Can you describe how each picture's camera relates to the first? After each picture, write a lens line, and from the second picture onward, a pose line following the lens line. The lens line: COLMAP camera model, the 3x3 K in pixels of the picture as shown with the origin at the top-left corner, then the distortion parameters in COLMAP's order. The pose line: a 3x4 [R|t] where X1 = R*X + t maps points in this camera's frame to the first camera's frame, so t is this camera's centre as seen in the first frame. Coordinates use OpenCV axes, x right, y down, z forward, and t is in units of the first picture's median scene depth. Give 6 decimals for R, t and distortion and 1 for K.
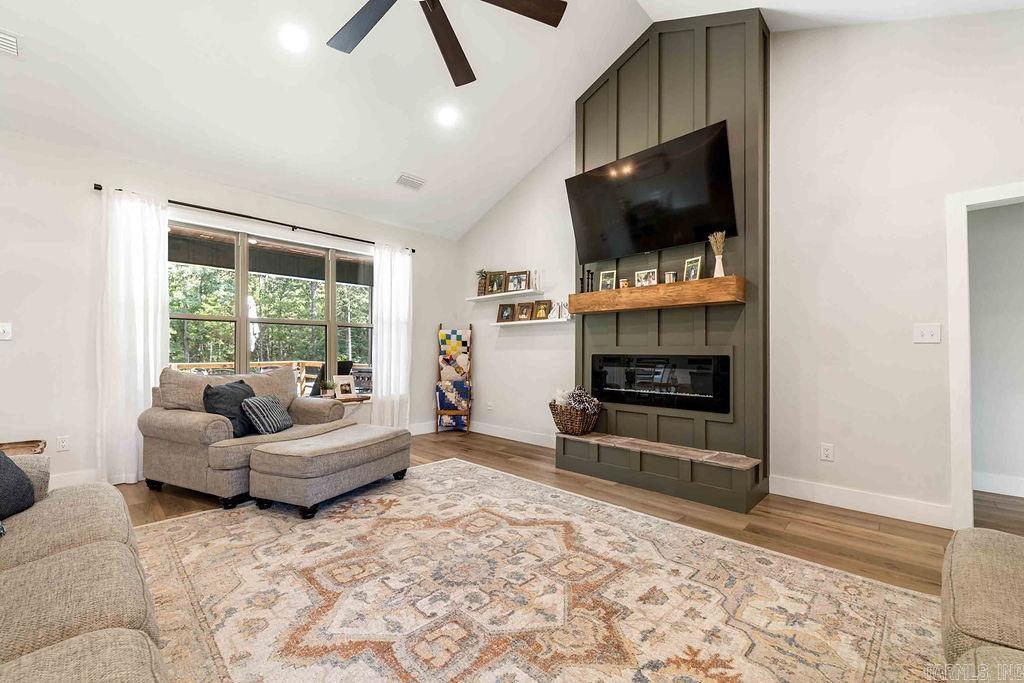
lens RADIAL K [[417.7, 0, 507.0], [0, 417.7, 350.8], [0, 0, 1]] dist [0.000614, 0.000065]
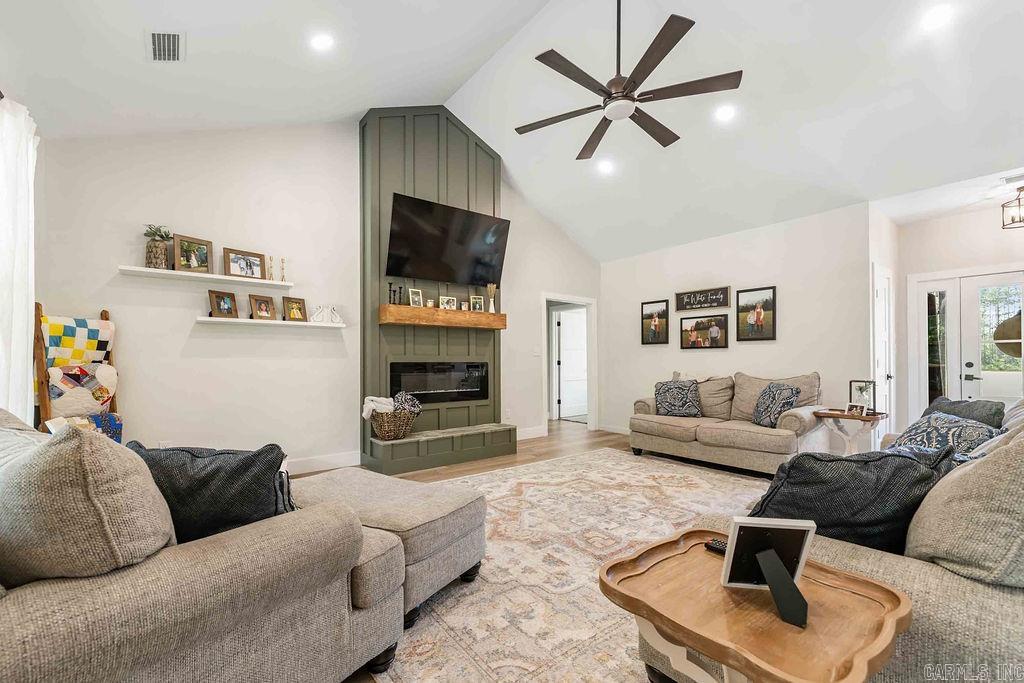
lens RADIAL K [[423.1, 0, 516.2], [0, 423.1, 359.2], [0, 0, 1]] dist [0.000450, -0.000163]
pose [[0.124183, 0.000175, 0.992259, -0.871991], [-0.001802, 0.999998, 0.000049, -0.000212], [-0.992258, -0.001794, 0.124184, 0.582182]]
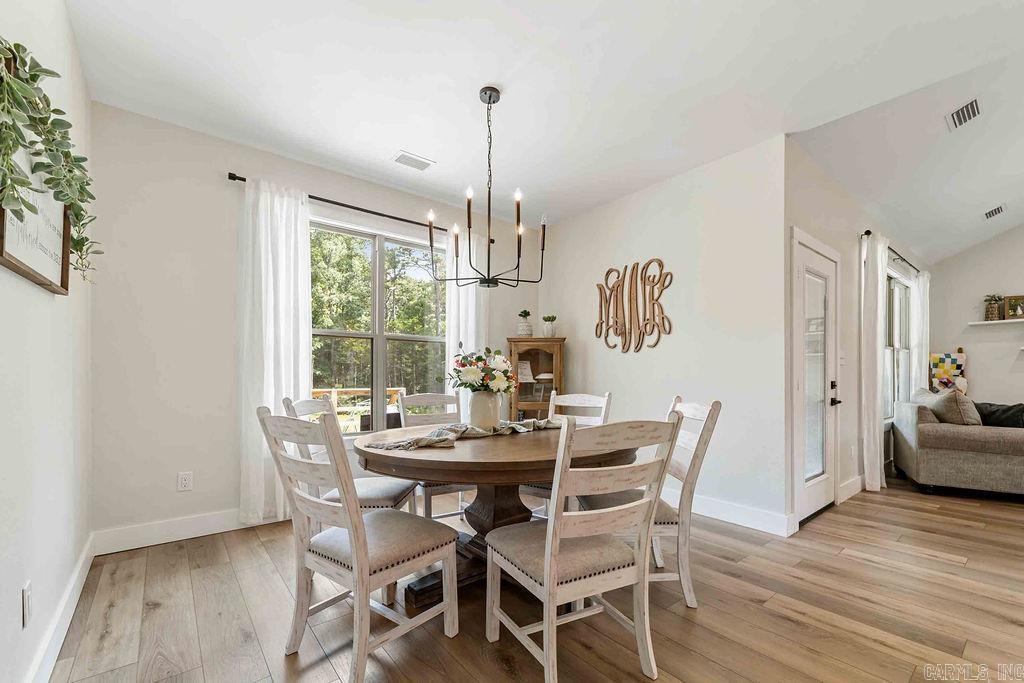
lens RADIAL K [[435.1, 0, 509.3], [0, 435.1, 374.9], [0, 0, 1]] dist [0.001451, -0.000396]
pose [[0.992102, 0.001545, -0.125426, -1.574986], [-0.001346, 0.999998, 0.001668, 0.002944], [0.125429, -0.001486, 0.992102, -0.289007]]
